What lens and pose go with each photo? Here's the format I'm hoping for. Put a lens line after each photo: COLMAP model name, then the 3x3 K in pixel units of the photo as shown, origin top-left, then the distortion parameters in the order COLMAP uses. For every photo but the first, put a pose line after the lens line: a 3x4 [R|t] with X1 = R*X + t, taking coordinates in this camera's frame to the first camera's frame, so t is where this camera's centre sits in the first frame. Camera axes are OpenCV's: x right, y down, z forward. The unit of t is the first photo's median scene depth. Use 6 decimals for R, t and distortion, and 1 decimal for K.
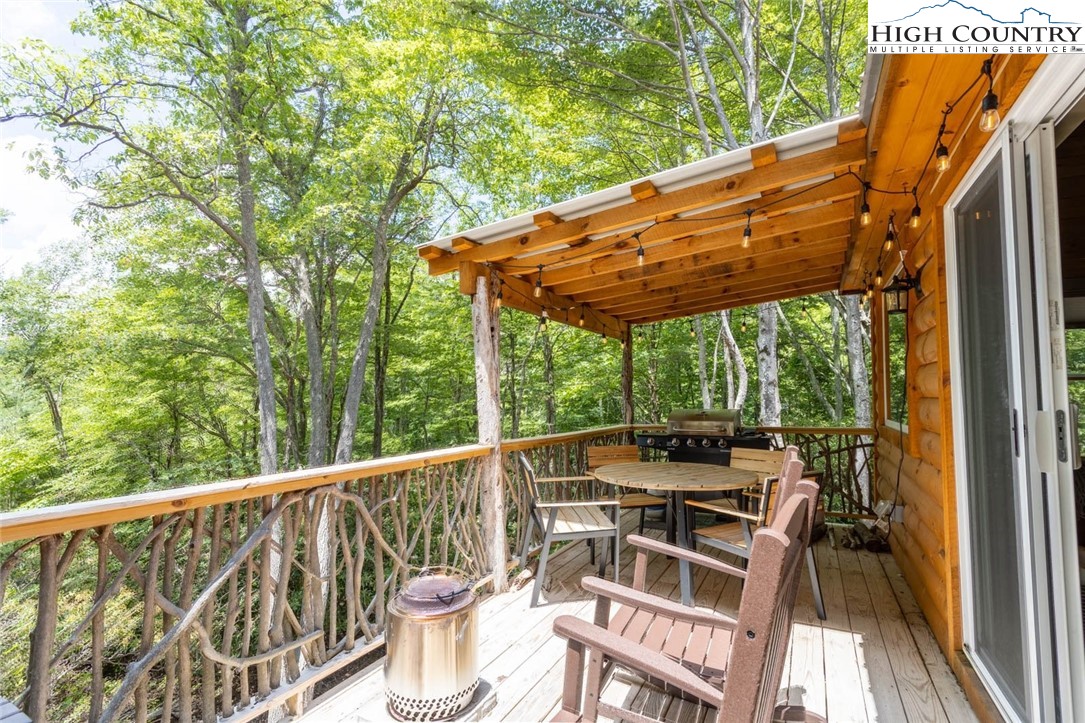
lens RADIAL K [[489.8, 0, 542.5], [0, 489.8, 361.5], [0, 0, 1]] dist [-0.000282, 0.000228]
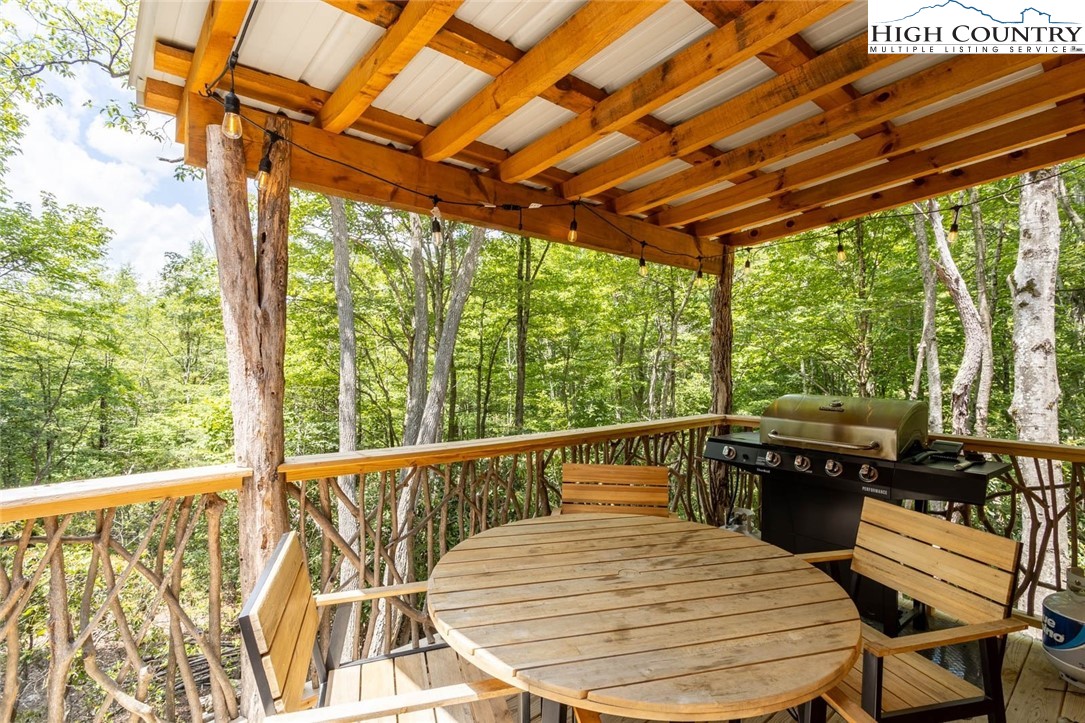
lens RADIAL K [[509.8, 0, 542.5], [0, 509.8, 361.5], [0, 0, 1]] dist [0.000426, 0.001193]
pose [[0.933559, 0.019439, -0.357896, 0.236242], [0.009404, 0.996856, 0.078674, 0.014824], [0.358300, -0.076813, 0.930441, 0.409871]]
